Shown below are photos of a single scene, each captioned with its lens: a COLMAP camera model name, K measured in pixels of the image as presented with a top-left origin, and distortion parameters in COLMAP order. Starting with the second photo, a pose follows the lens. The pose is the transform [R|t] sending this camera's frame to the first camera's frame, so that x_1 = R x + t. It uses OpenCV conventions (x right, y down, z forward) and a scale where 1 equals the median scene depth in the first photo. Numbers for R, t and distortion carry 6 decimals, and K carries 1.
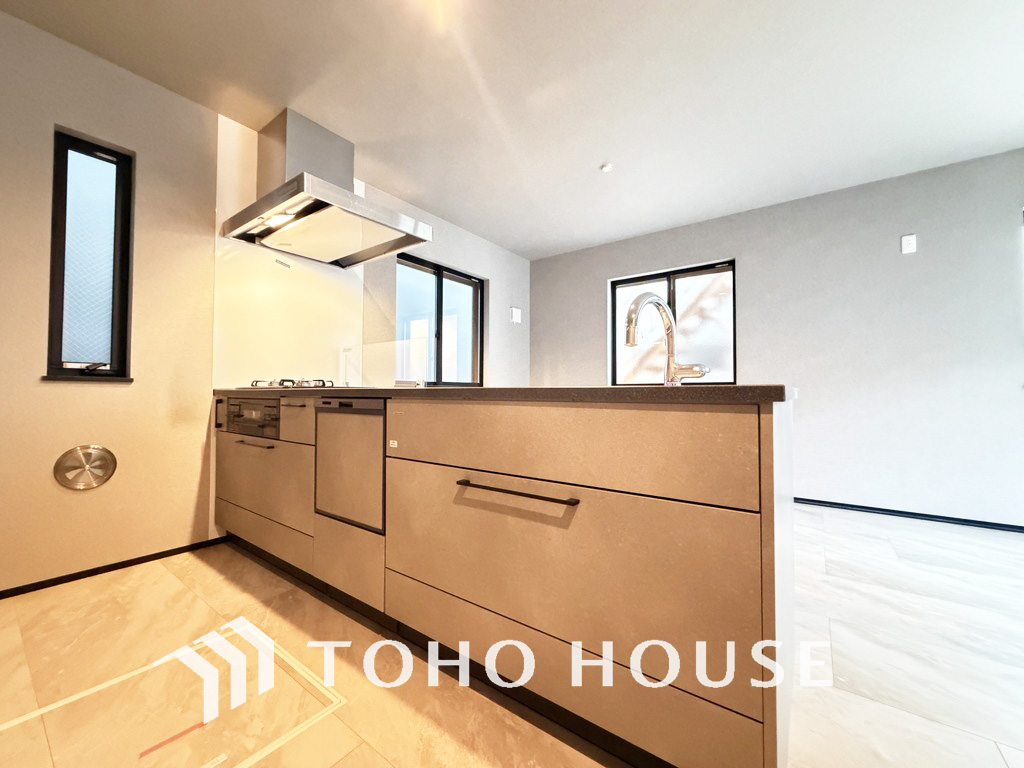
lens RADIAL K [[408.8, 0, 507.8], [0, 408.8, 381.9], [0, 0, 1]] dist [-0.000508, -0.000272]
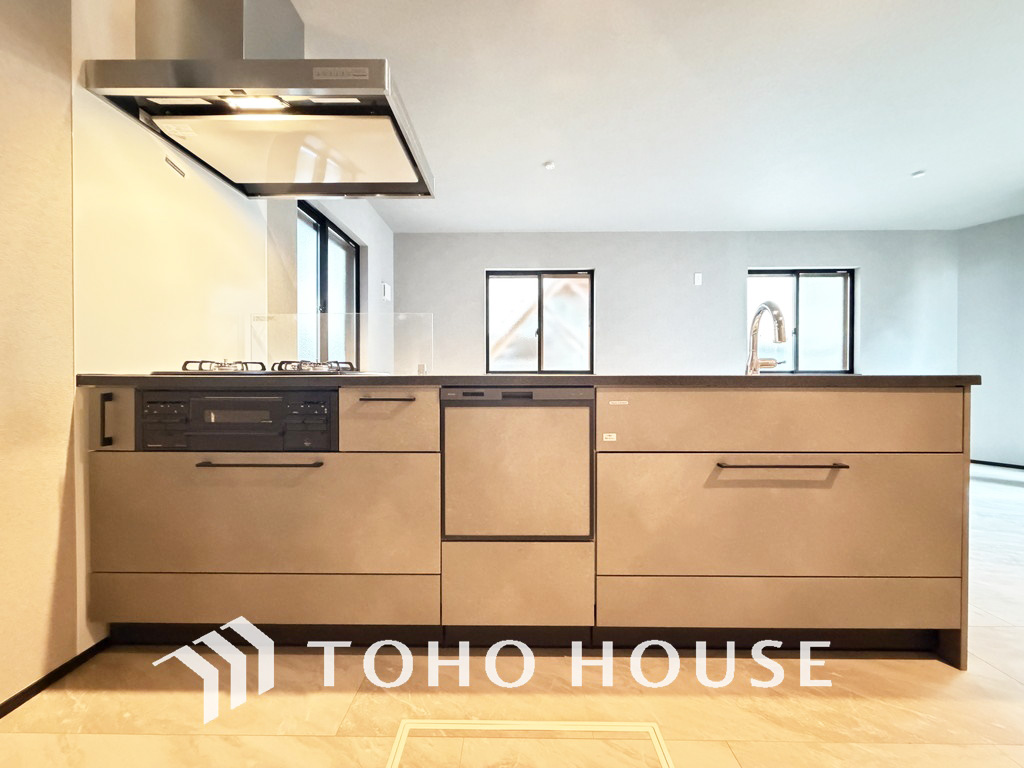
lens RADIAL K [[408.8, 0, 510.0], [0, 408.8, 381.7], [0, 0, 1]] dist [-0.000508, -0.000272]
pose [[0.808396, -0.006295, 0.588605, -0.607610], [-0.013652, 0.999473, 0.029439, 0.003632], [-0.588480, -0.031834, 0.807884, 0.250459]]
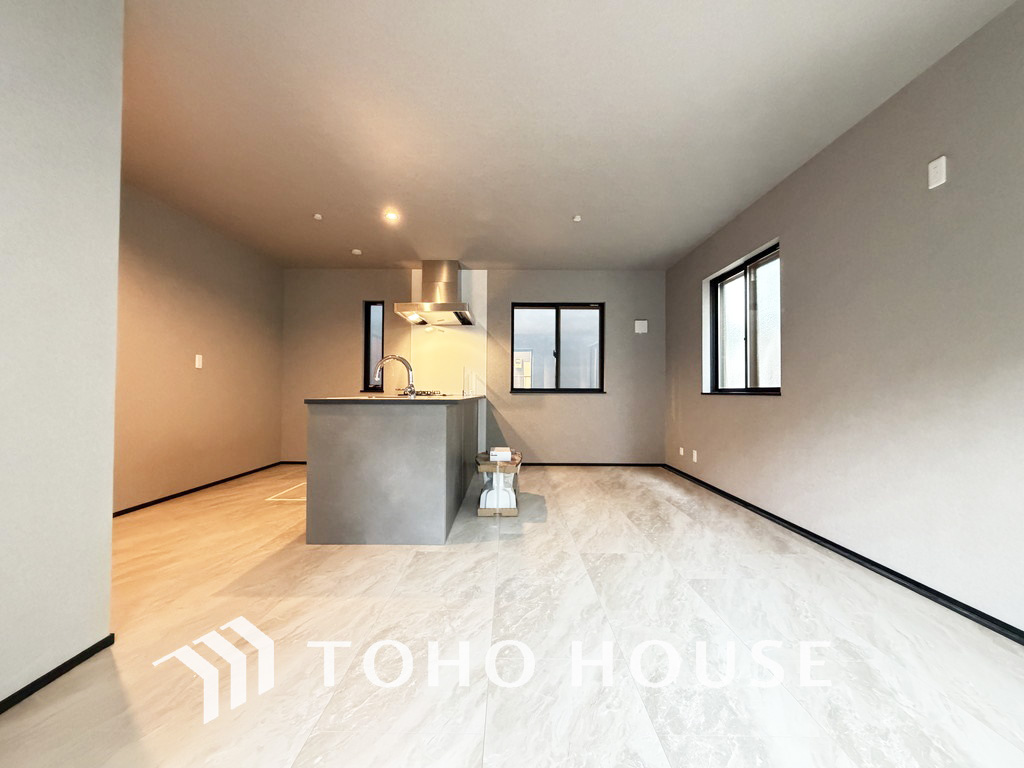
lens RADIAL K [[408.8, 0, 507.7], [0, 408.8, 387.3], [0, 0, 1]] dist [-0.000508, -0.000272]
pose [[0.599673, -0.005817, -0.800224, 1.458032], [0.018019, 0.999818, 0.006235, -0.025464], [0.800042, -0.018158, 0.599669, 0.103058]]
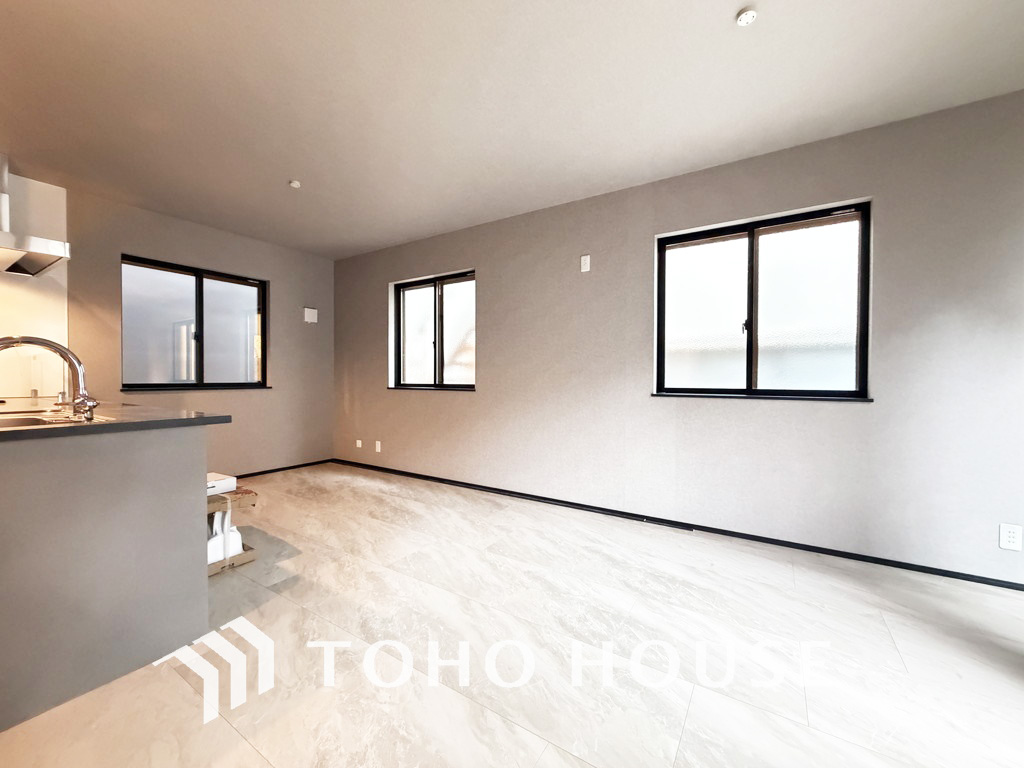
lens RADIAL K [[408.8, 0, 511.0], [0, 408.8, 385.8], [0, 0, 1]] dist [-0.000508, -0.000272]
pose [[0.997136, 0.001637, 0.075608, 0.938478], [-0.005212, 0.998876, 0.047119, -0.079953], [-0.075446, -0.047378, 0.996024, -0.127819]]
